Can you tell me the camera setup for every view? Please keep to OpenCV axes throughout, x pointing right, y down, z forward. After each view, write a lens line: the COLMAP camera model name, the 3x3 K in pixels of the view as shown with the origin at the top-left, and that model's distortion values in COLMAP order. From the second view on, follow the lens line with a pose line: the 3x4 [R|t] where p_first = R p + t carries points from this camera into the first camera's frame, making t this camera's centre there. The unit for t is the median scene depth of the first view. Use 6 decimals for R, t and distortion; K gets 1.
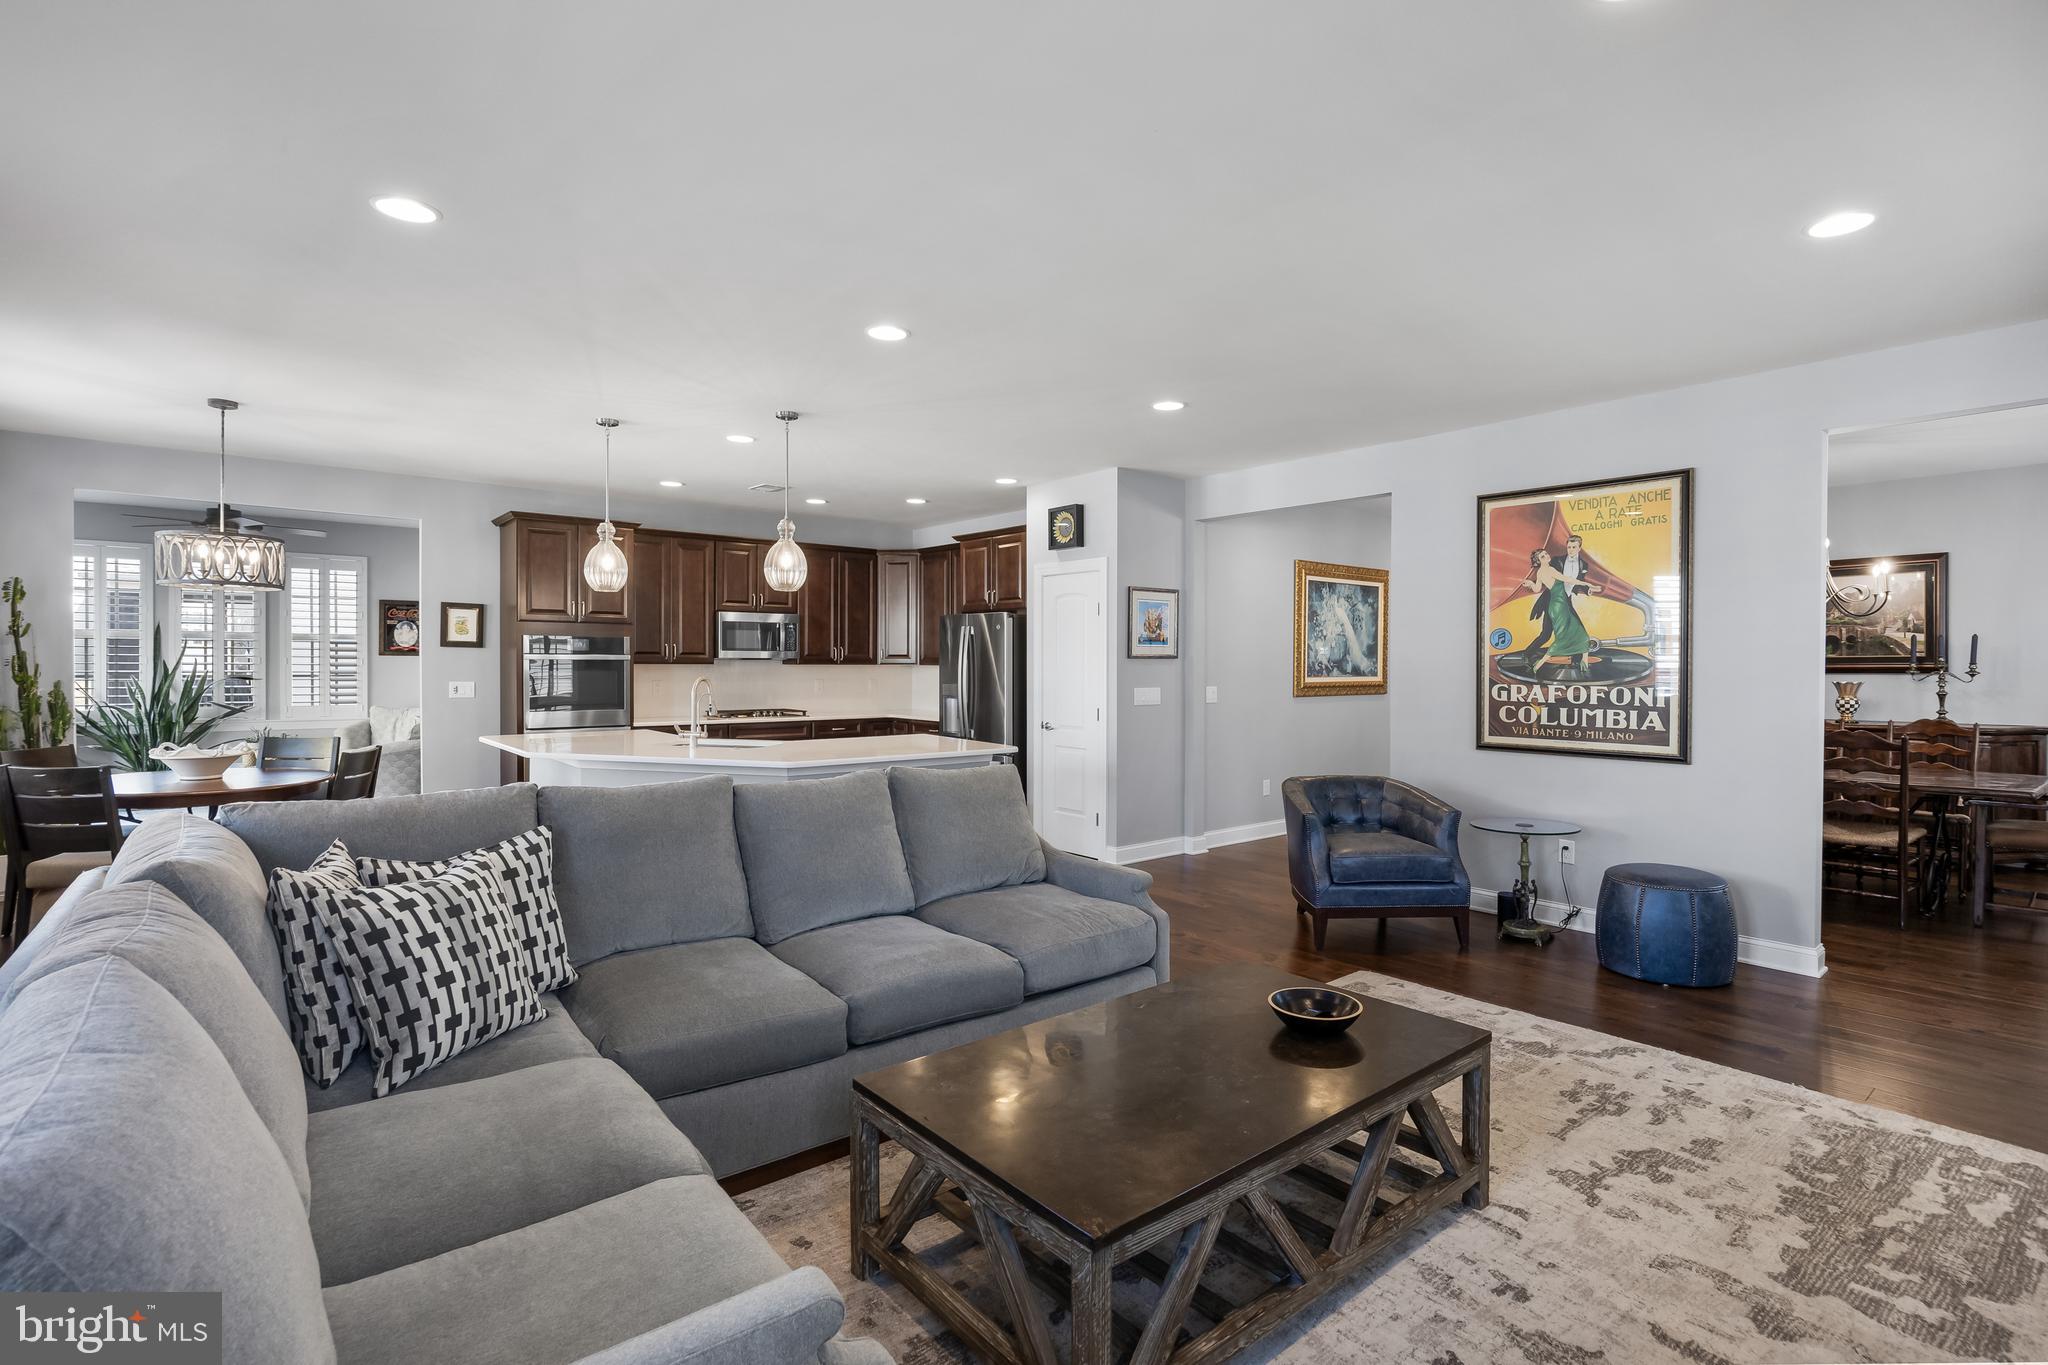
lens RADIAL K [[975.0, 0, 1034.9], [0, 975.0, 672.2], [0, 0, 1]] dist [-0.006146, -0.000364]
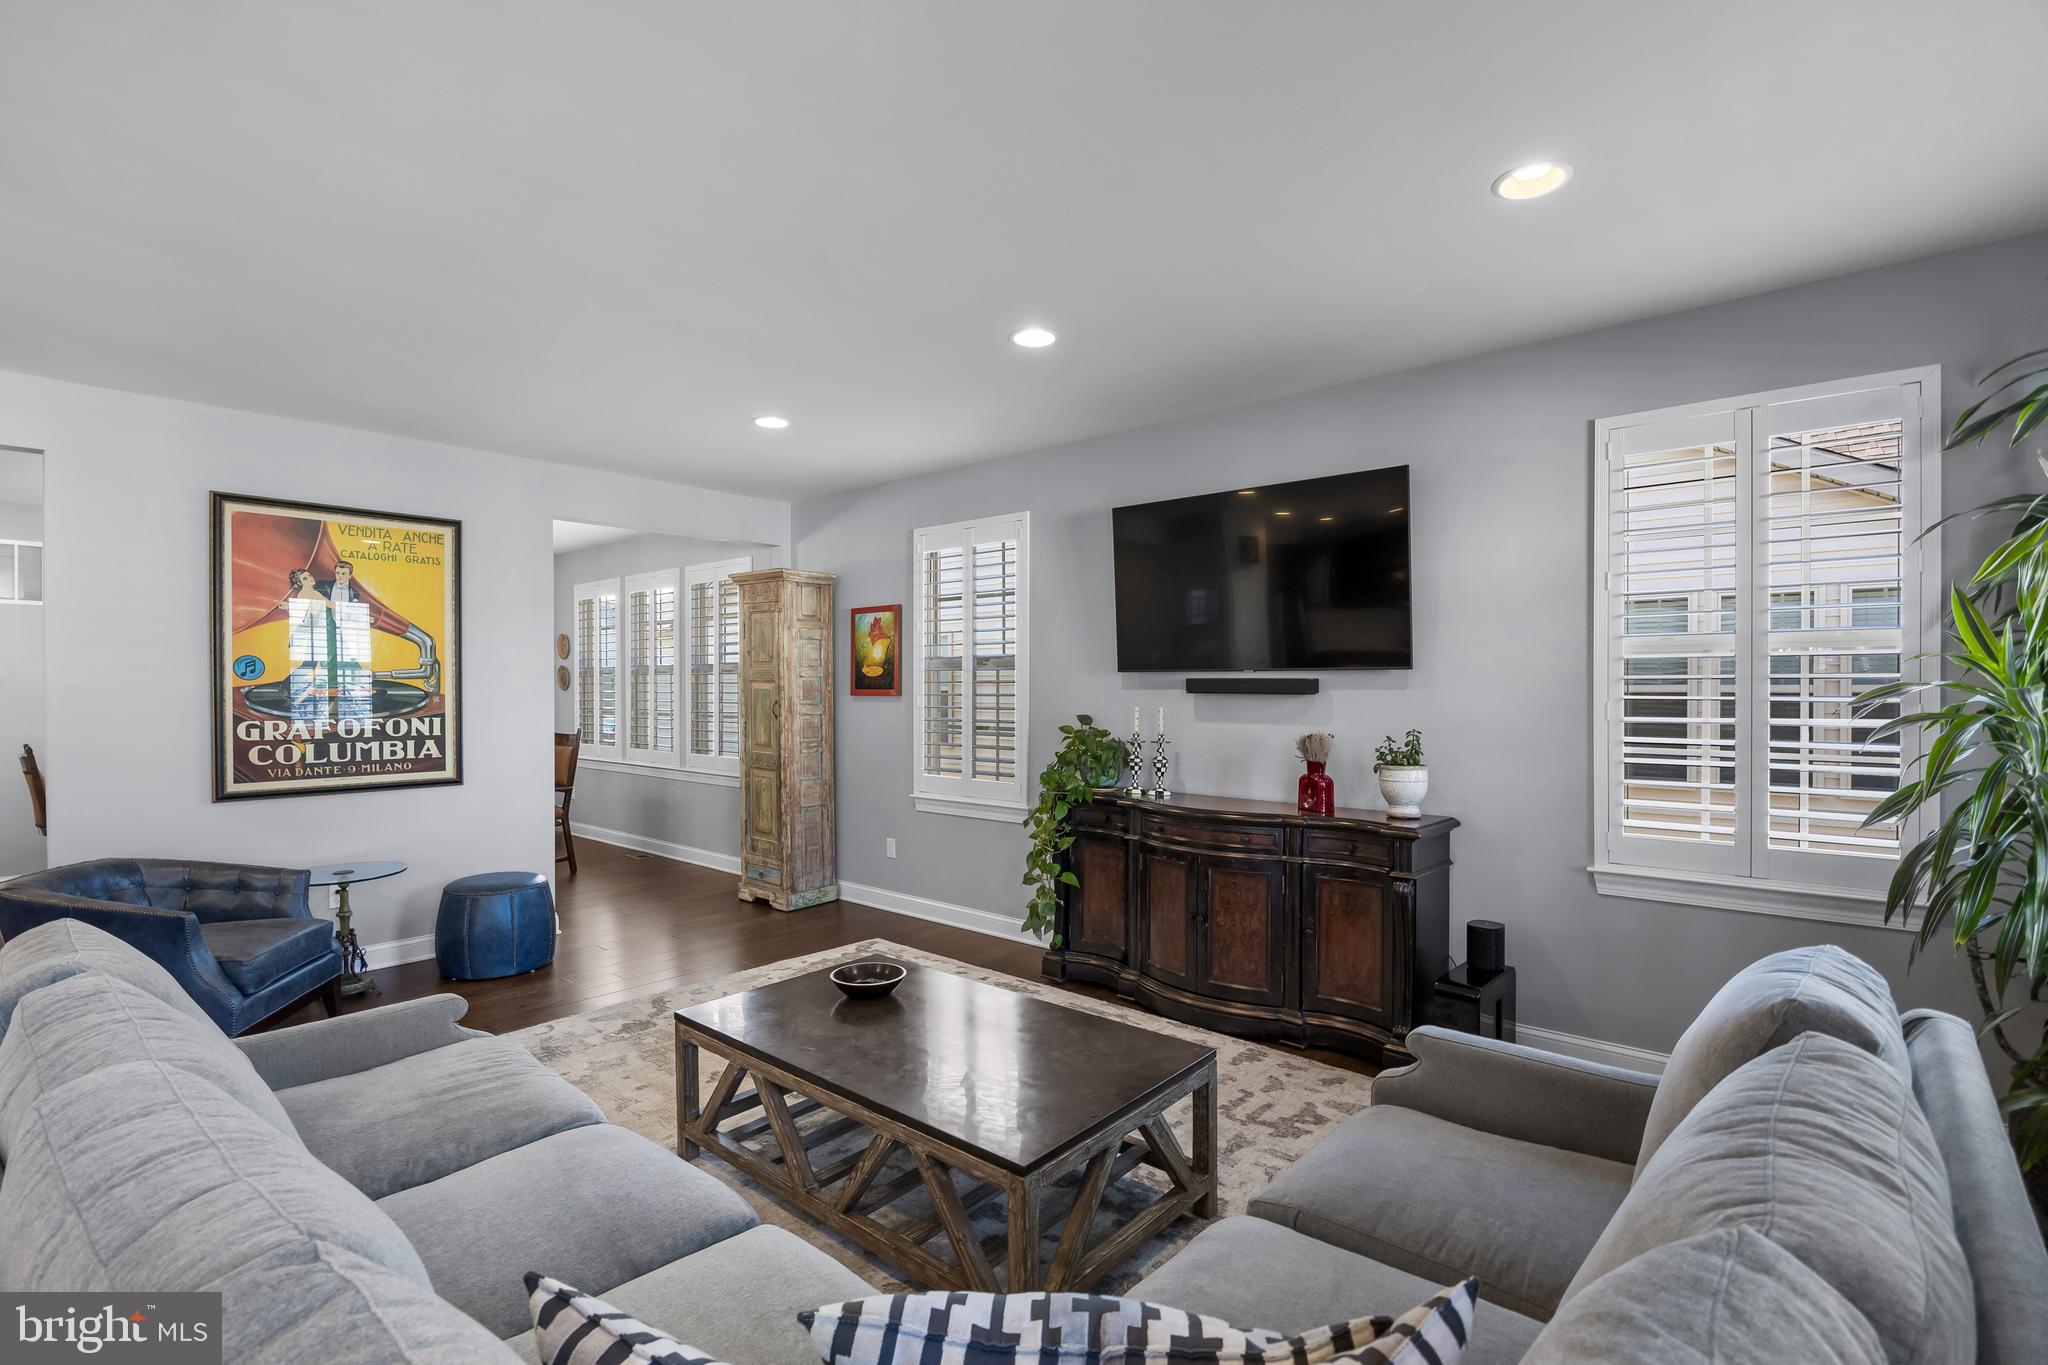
lens RADIAL K [[927.5, 0, 1033.6], [0, 927.5, 695.0], [0, 0, 1]] dist [-0.018396, -0.000041]
pose [[-0.169177, -0.011545, 0.985518, -0.420851], [0.010984, 0.999847, 0.013598, -0.013686], [-0.985525, 0.013125, -0.169024, 0.459794]]
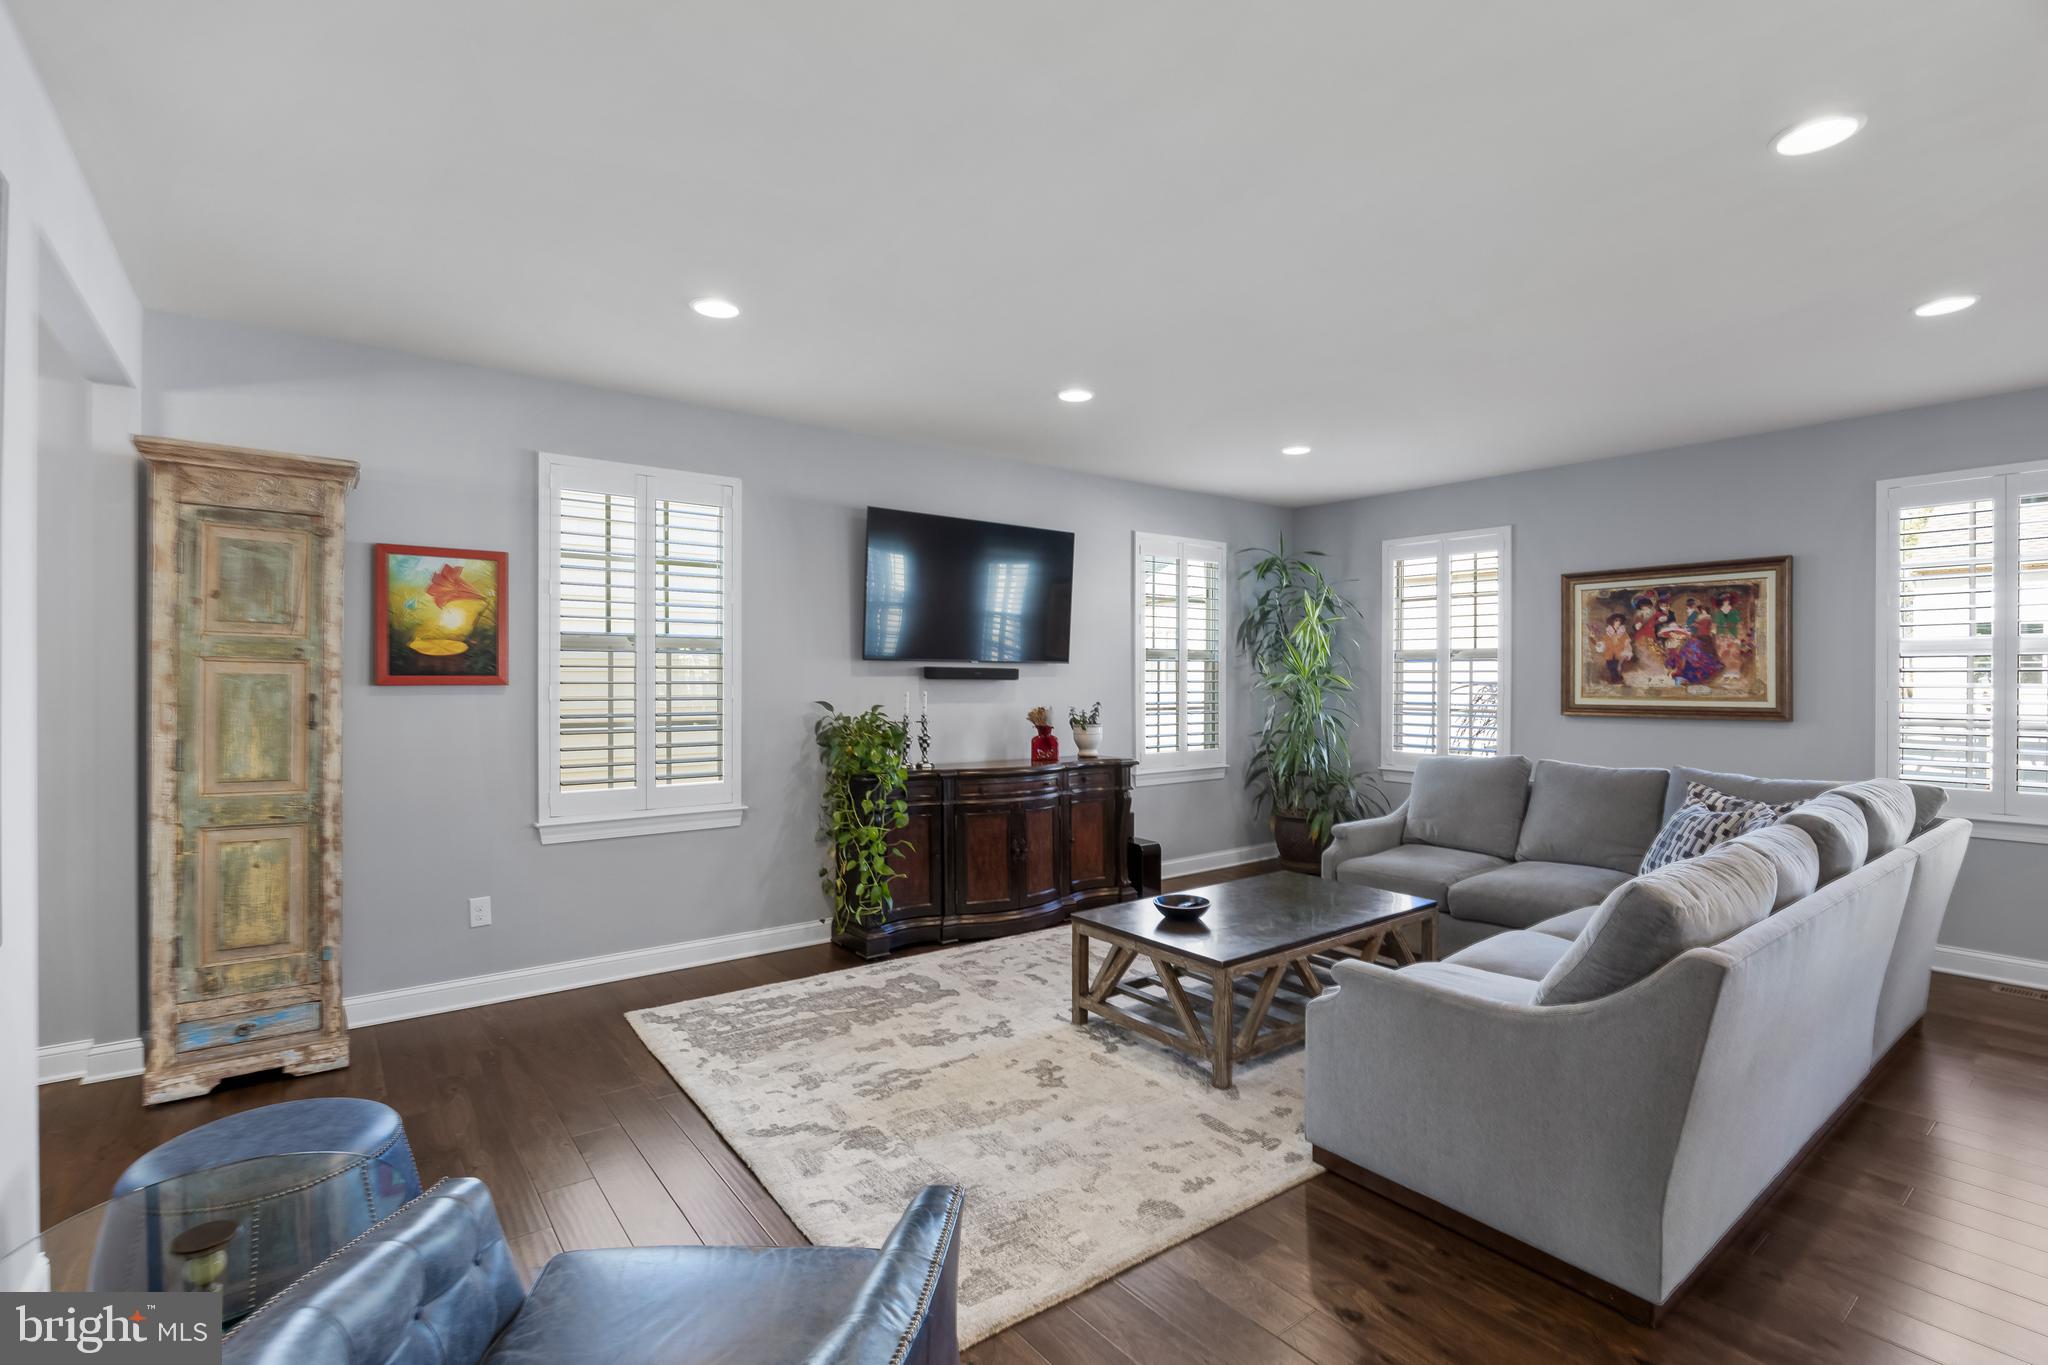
lens RADIAL K [[935.9, 0, 1034.5], [0, 935.9, 678.0], [0, 0, 1]] dist [-0.011704, -0.000281]
pose [[-0.999350, -0.006708, 0.035414, 0.220414], [-0.006235, 0.999890, 0.013438, -0.018147], [-0.035500, 0.013208, -0.999282, 1.165916]]
